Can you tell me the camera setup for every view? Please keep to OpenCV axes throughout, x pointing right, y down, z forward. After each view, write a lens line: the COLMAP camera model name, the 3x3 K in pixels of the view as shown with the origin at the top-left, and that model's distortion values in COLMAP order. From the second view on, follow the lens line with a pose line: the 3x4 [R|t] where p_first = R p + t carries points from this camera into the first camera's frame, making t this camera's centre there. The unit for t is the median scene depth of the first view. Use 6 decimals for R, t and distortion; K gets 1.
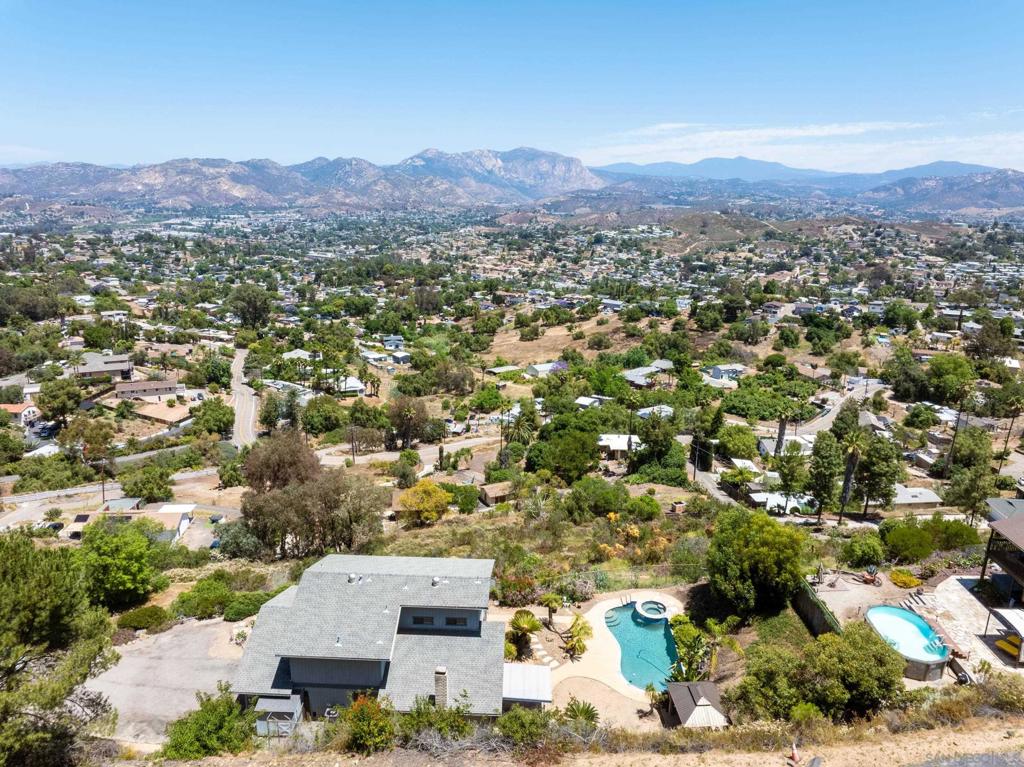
lens RADIAL K [[723.3, 0, 519.7], [0, 723.3, 379.0], [0, 0, 1]] dist [-0.042793, 0.011371]
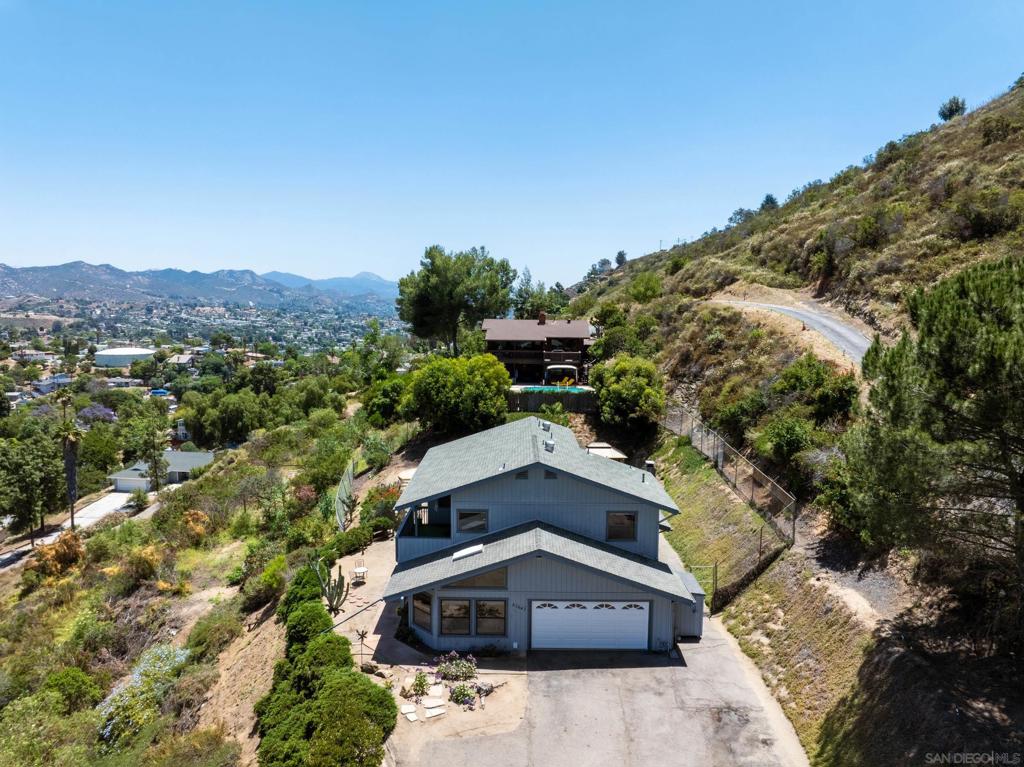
lens RADIAL K [[723.3, 0, 518.3], [0, 723.3, 382.3], [0, 0, 1]] dist [-0.042793, 0.011371]
pose [[-0.015679, -0.134964, 0.990726, -0.083485], [0.241583, 0.960981, 0.134735, 0.009744], [-0.970253, 0.241455, 0.017538, 0.088888]]
